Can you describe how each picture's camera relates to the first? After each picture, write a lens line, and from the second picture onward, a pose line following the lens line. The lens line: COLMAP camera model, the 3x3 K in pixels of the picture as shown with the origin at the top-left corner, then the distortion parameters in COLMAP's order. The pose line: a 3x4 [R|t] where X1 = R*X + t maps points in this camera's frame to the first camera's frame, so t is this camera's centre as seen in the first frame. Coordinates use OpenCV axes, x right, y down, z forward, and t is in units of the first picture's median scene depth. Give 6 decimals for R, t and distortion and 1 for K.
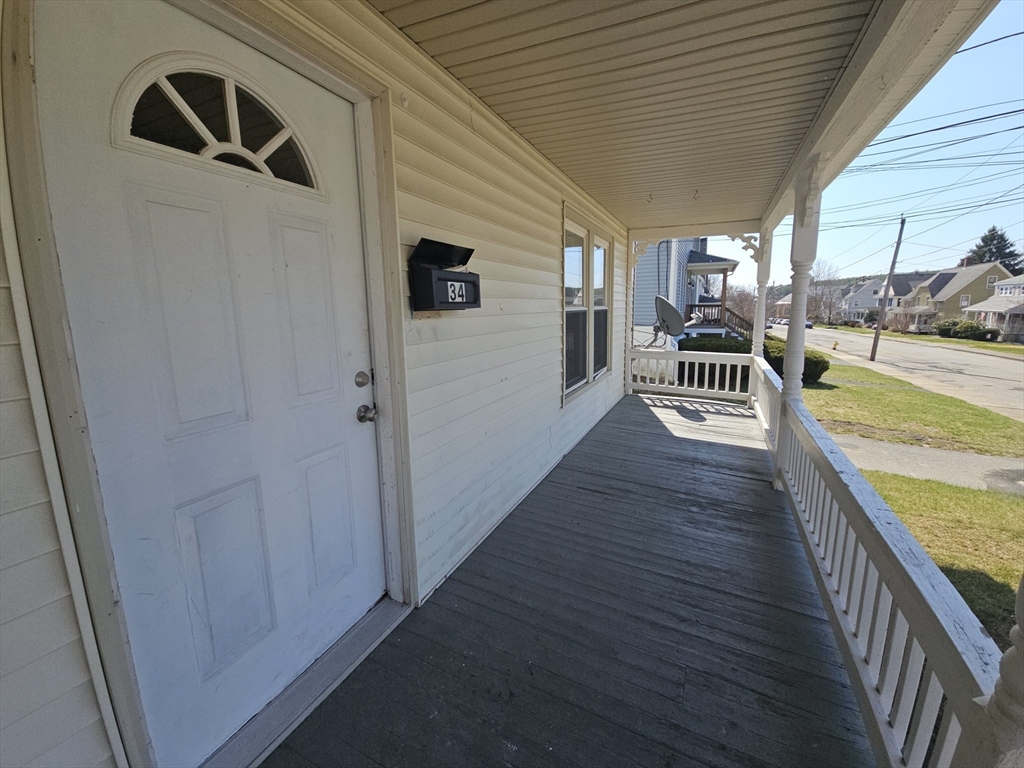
lens RADIAL K [[419.0, 0, 517.2], [0, 419.0, 371.3], [0, 0, 1]] dist [0.000155, -0.000470]
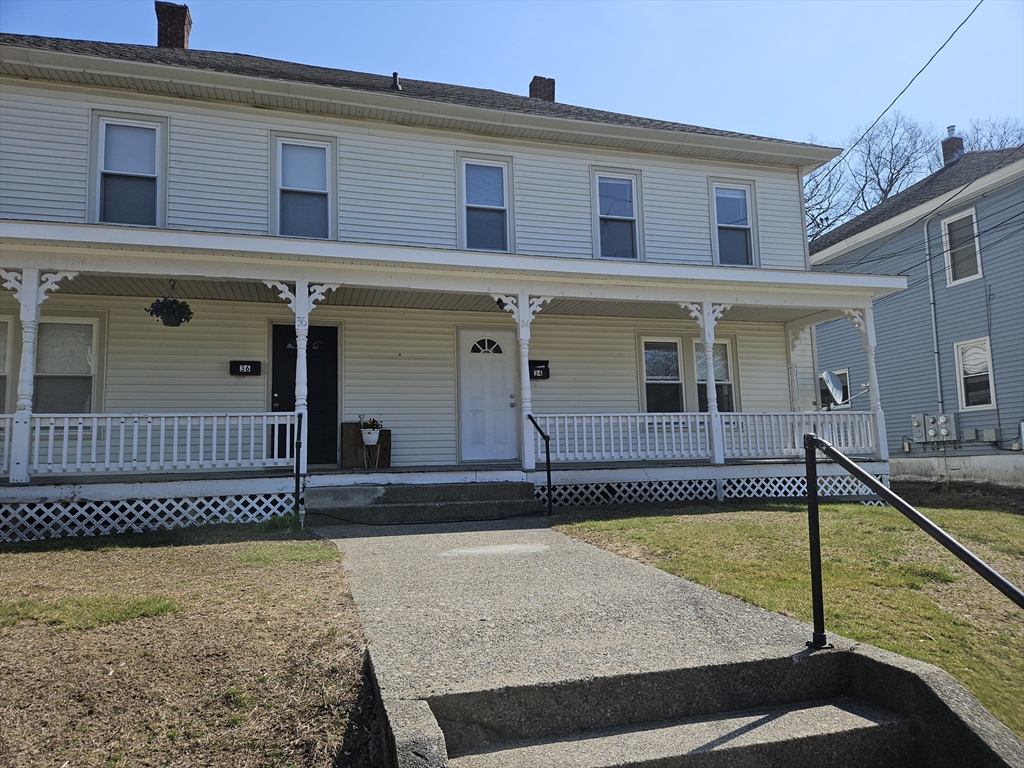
lens RADIAL K [[661.1, 0, 512.0], [0, 661.1, 384.0], [0, 0, 1]] dist [0.070139, -0.034166]
pose [[0.651676, -0.120718, -0.748830, 5.813577], [-0.095980, 0.966194, -0.239286, 1.883542], [0.752401, 0.227810, 0.618058, -3.886405]]
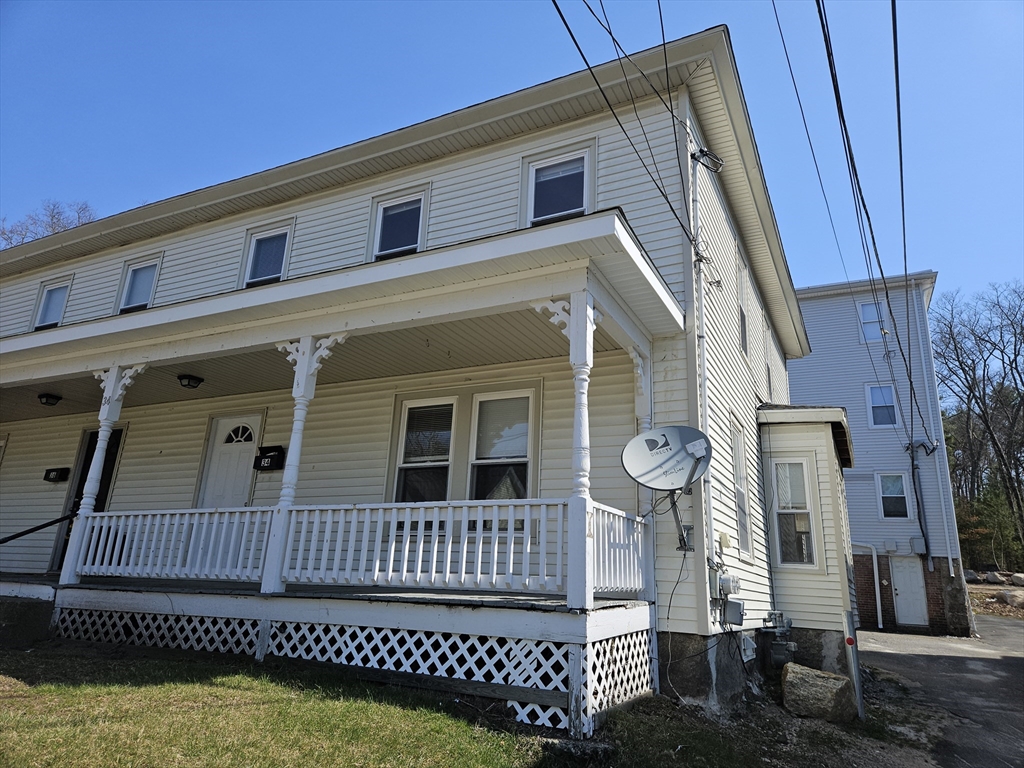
lens RADIAL K [[661.1, 0, 512.0], [0, 661.1, 384.0], [0, 0, 1]] dist [0.070139, -0.034166]
pose [[-0.027315, -0.301642, -0.953030, 6.305887], [-0.211902, 0.933466, -0.289377, 0.386345], [0.976909, 0.194044, -0.089416, 4.388313]]
